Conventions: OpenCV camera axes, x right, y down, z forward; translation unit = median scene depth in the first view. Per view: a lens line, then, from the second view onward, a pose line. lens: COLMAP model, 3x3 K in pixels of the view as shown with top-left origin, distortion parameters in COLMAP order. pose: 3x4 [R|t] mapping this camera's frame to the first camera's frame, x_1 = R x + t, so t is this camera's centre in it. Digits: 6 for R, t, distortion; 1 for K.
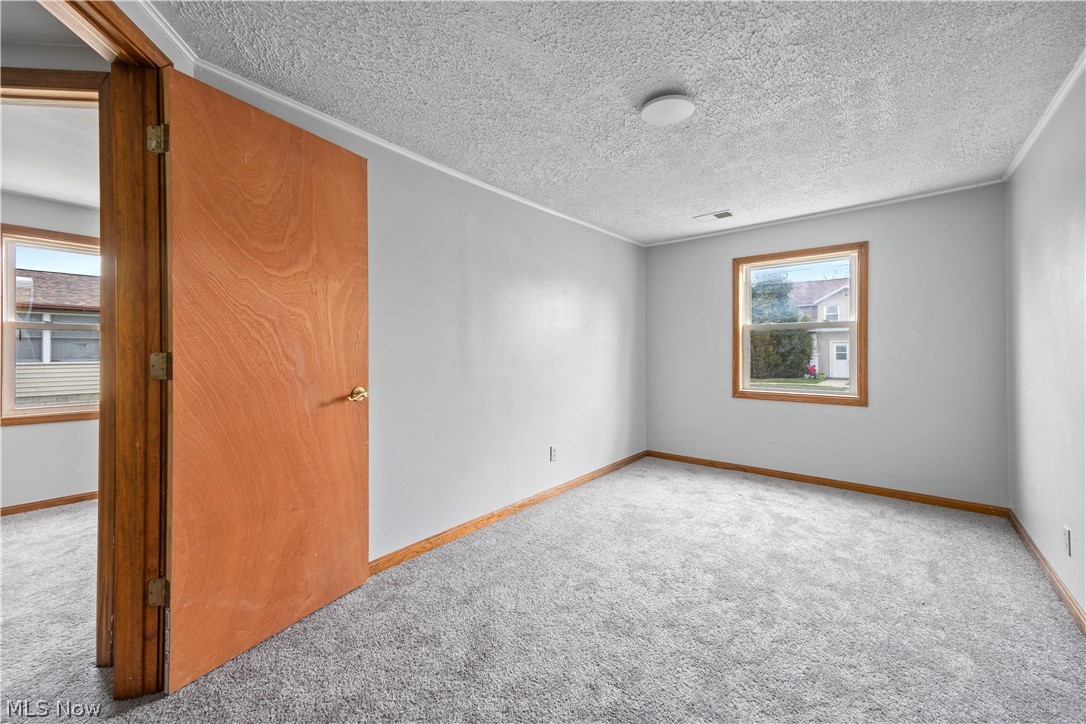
lens RADIAL K [[431.4, 0, 553.2], [0, 431.4, 352.1], [0, 0, 1]] dist [-0.004604, 0.000038]
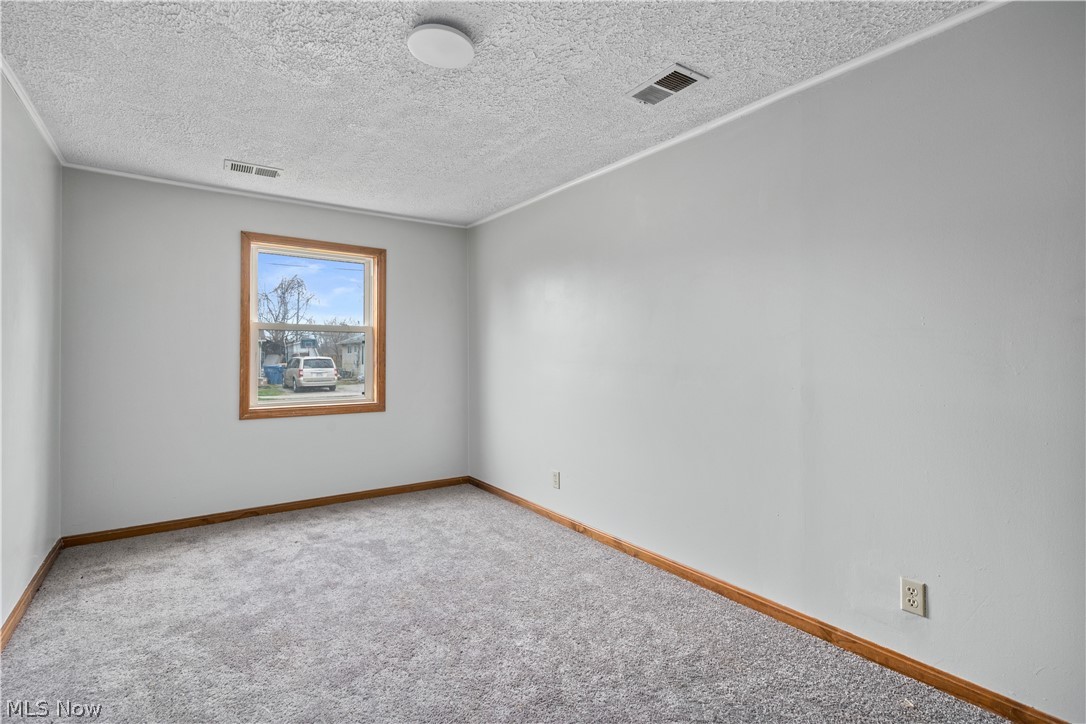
lens RADIAL K [[491.8, 0, 545.8], [0, 491.8, 354.7], [0, 0, 1]] dist [-0.003992, 0.000170]
pose [[0.259772, 0.004803, 0.965658, -0.312185], [0.001205, 0.999985, -0.005298, -0.000627], [-0.965669, 0.002539, 0.259763, 0.341441]]
